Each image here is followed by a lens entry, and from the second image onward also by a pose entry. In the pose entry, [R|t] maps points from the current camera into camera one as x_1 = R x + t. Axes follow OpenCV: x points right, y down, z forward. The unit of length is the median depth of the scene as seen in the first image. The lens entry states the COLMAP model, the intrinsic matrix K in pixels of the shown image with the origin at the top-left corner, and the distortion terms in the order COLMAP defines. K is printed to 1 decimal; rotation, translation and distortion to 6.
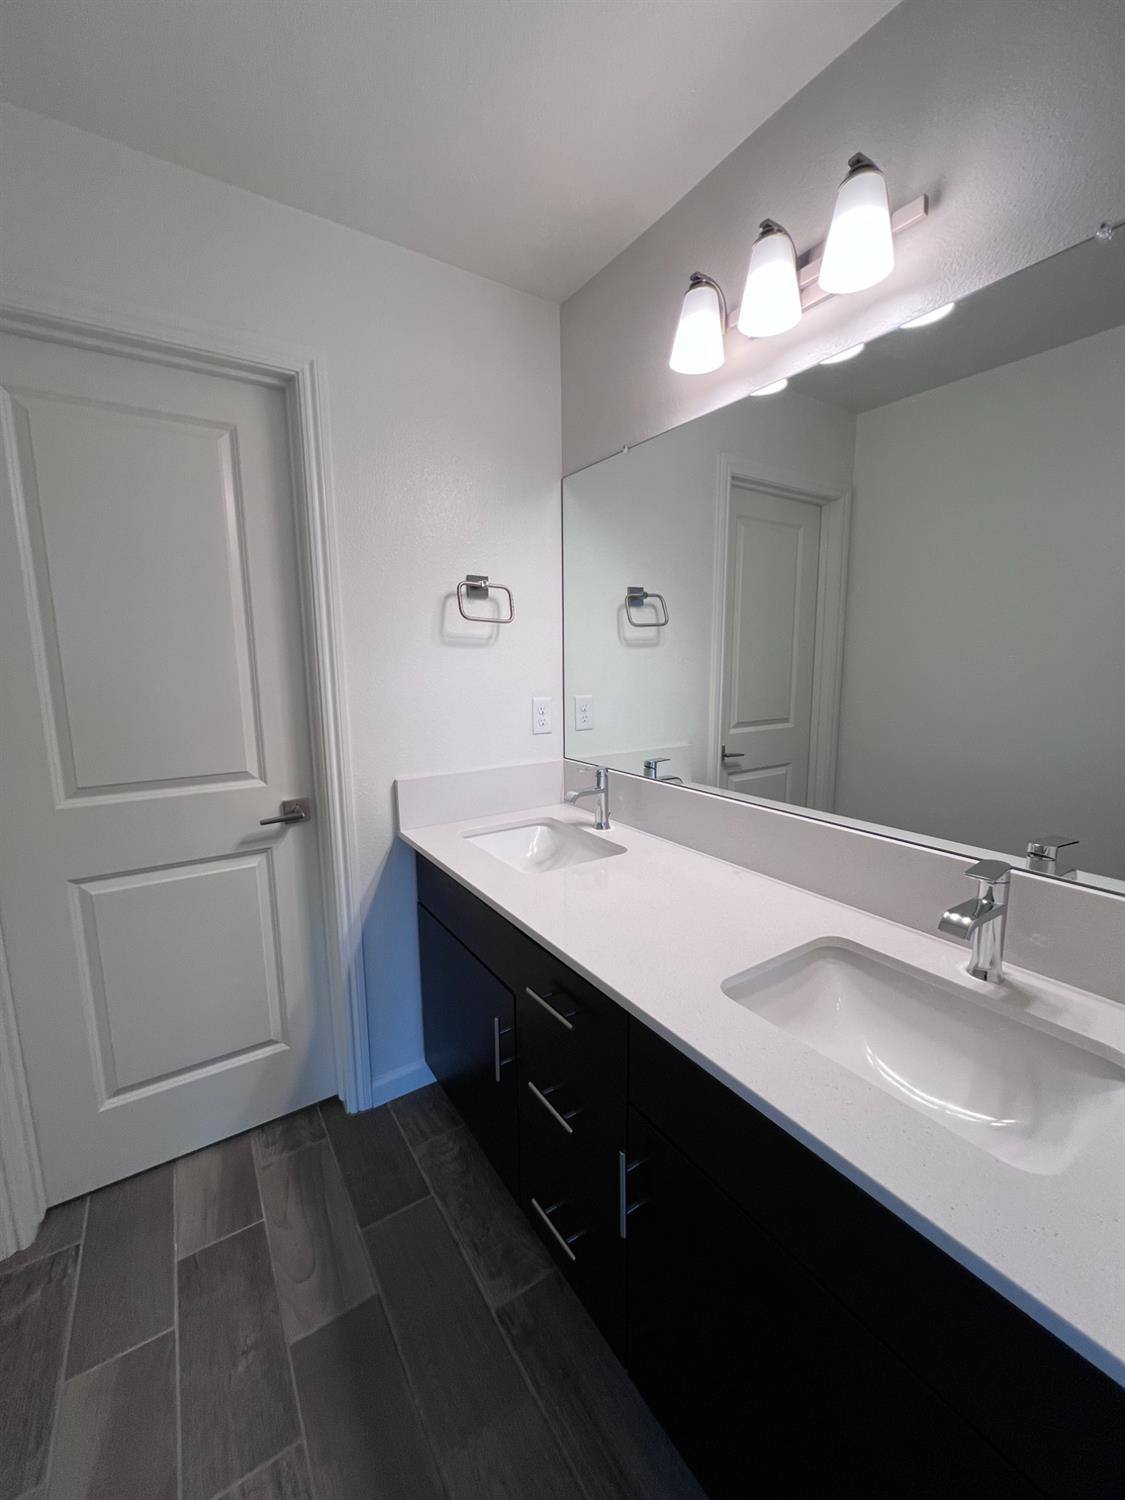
lens RADIAL K [[601.0, 0, 562.5], [0, 601.0, 750.0], [0, 0, 1]] dist [-0.002808, 0.000567]
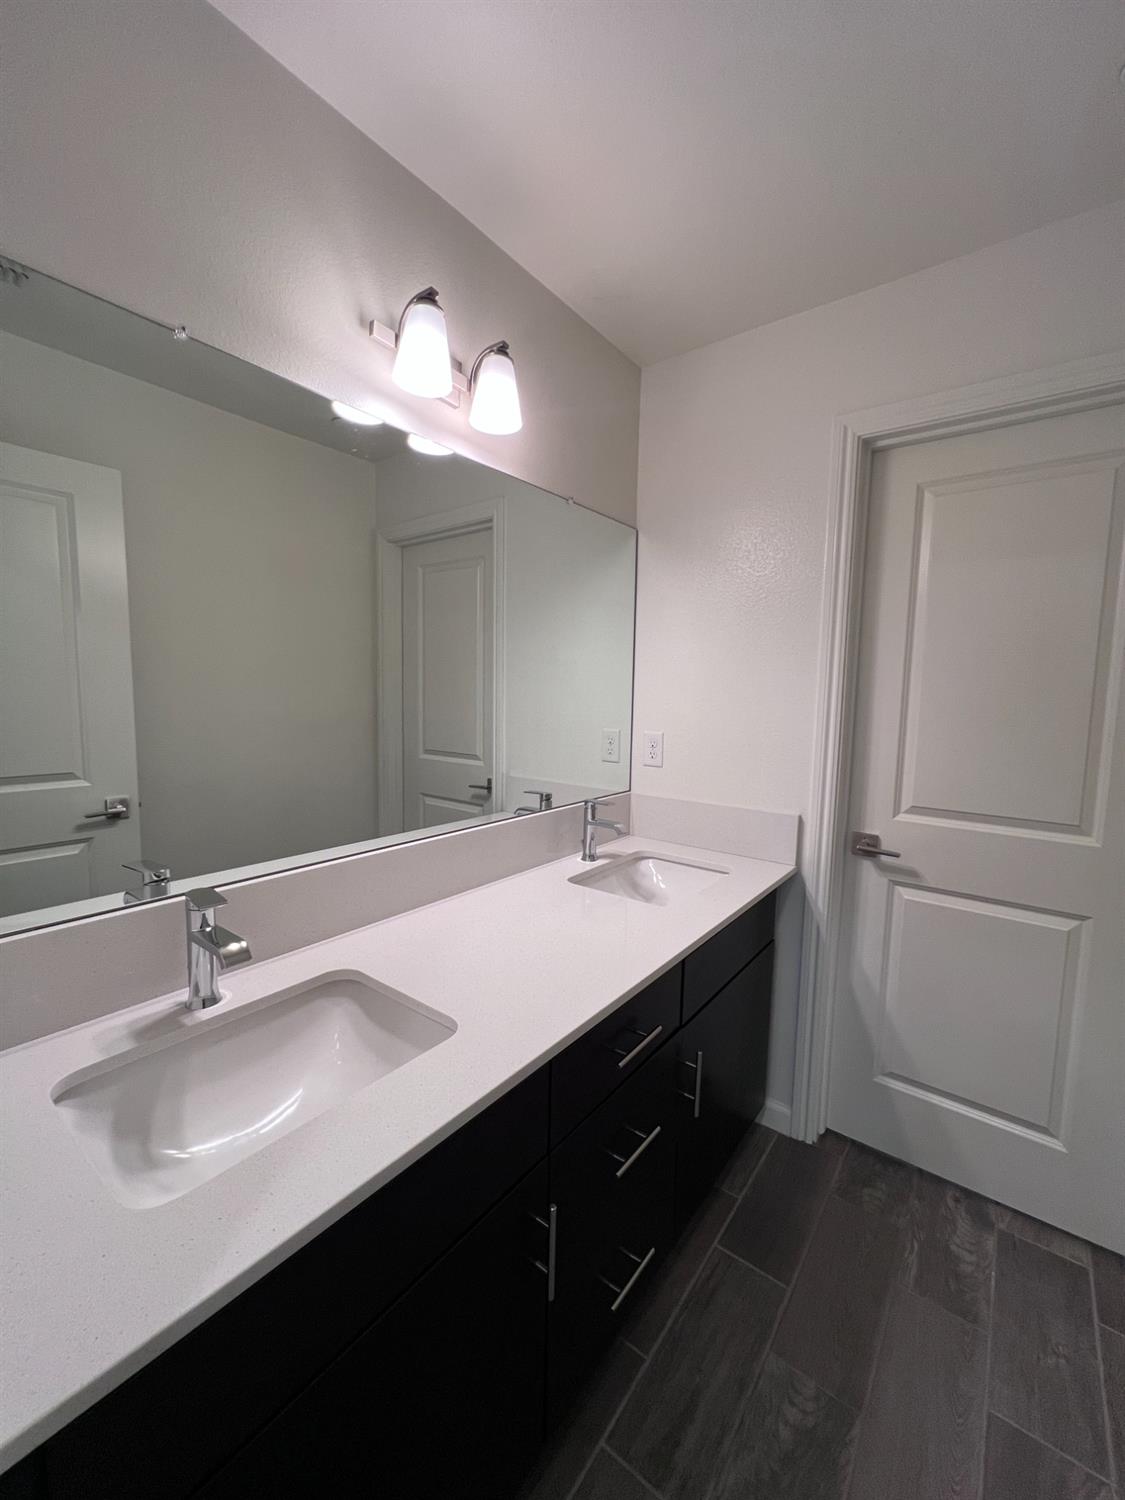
lens RADIAL K [[601.0, 0, 562.5], [0, 601.0, 750.0], [0, 0, 1]] dist [-0.002808, 0.000567]
pose [[-0.327762, -0.087541, 0.940696, -0.762747], [0.134055, 0.981314, 0.138029, -0.182373], [-0.935201, 0.171346, -0.309902, 1.173443]]
